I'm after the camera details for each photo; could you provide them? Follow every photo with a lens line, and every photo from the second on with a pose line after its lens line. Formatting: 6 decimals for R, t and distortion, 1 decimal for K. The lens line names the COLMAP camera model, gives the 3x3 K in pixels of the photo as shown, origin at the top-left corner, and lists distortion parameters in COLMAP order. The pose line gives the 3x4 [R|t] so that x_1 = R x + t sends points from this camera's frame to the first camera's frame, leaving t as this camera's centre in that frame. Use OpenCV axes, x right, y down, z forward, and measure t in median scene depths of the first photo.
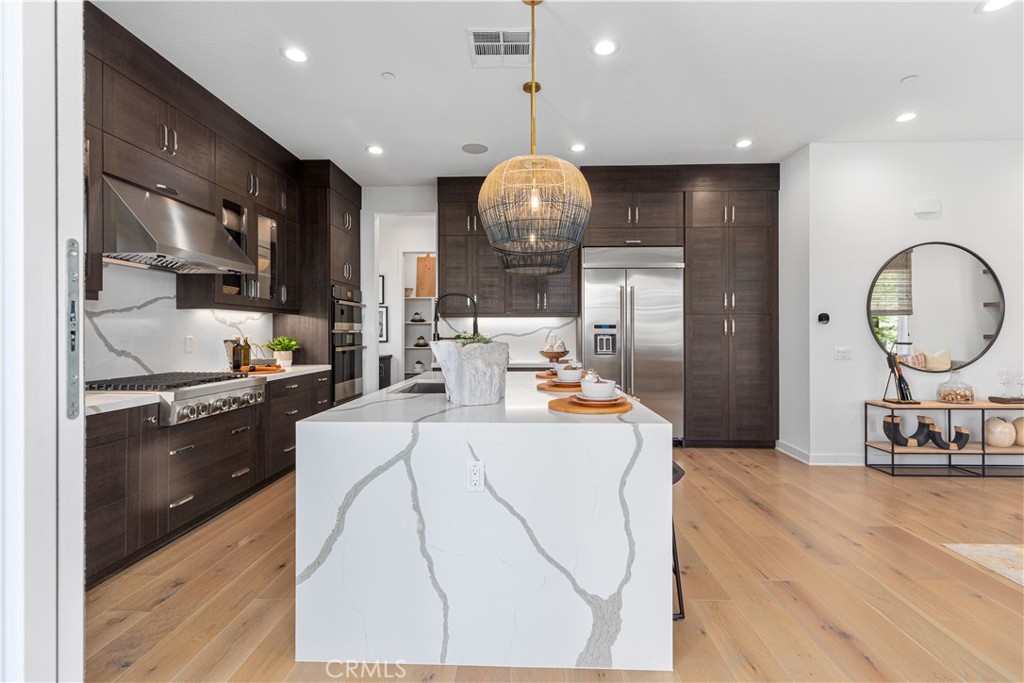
lens RADIAL K [[457.2, 0, 510.6], [0, 457.2, 334.1], [0, 0, 1]] dist [0.001090, 0.000537]
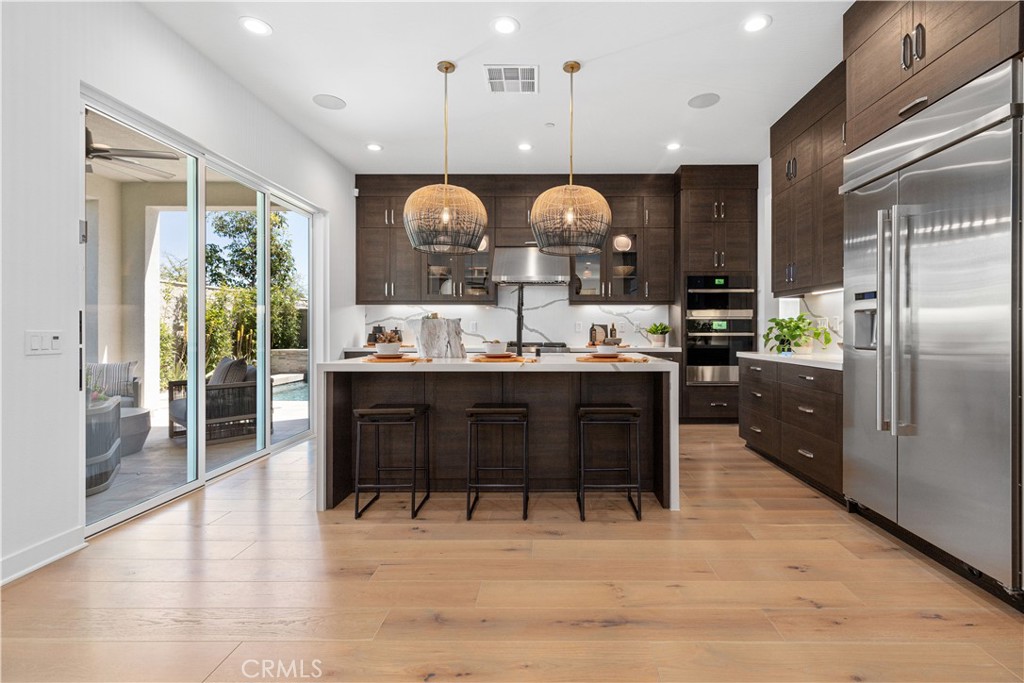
lens RADIAL K [[469.4, 0, 550.9], [0, 469.4, 340.4], [0, 0, 1]] dist [0.000716, 0.000127]
pose [[0.042281, 0.024013, -0.998817, 0.861863], [-0.003903, 0.999707, 0.023869, 0.026813], [0.999098, 0.002889, 0.042362, 0.732883]]
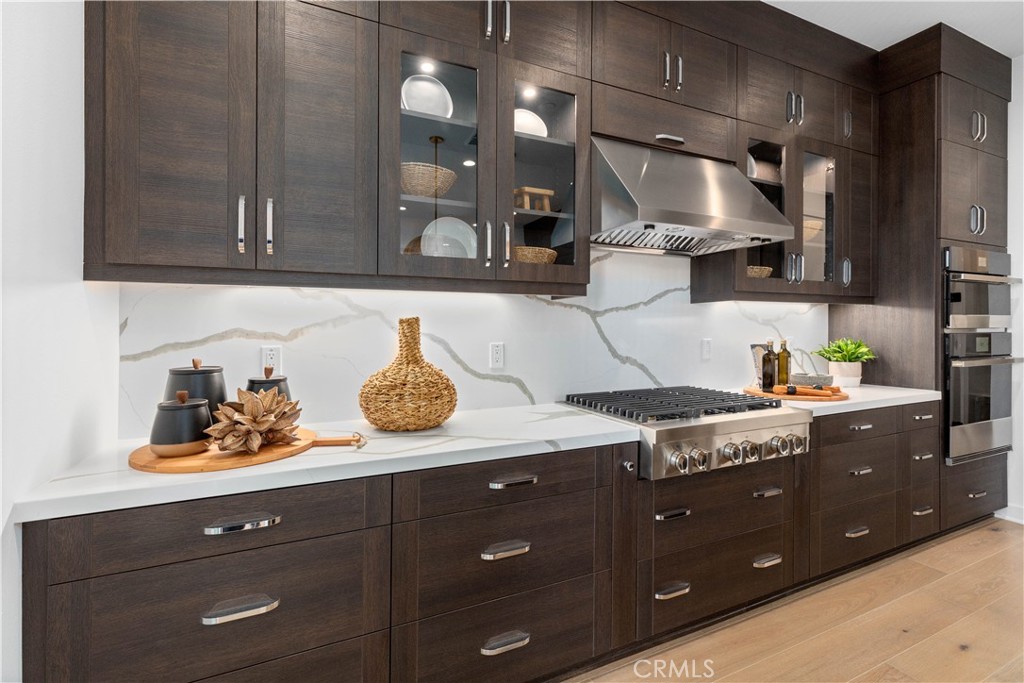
lens RADIAL K [[457.2, 0, 510.6], [0, 457.2, 334.1], [0, 0, 1]] dist [0.001090, 0.000537]
pose [[0.456450, 0.008777, -0.889706, -0.158624], [0.001422, 0.999943, 0.010594, -0.010024], [0.889748, -0.006101, 0.456411, 0.325538]]
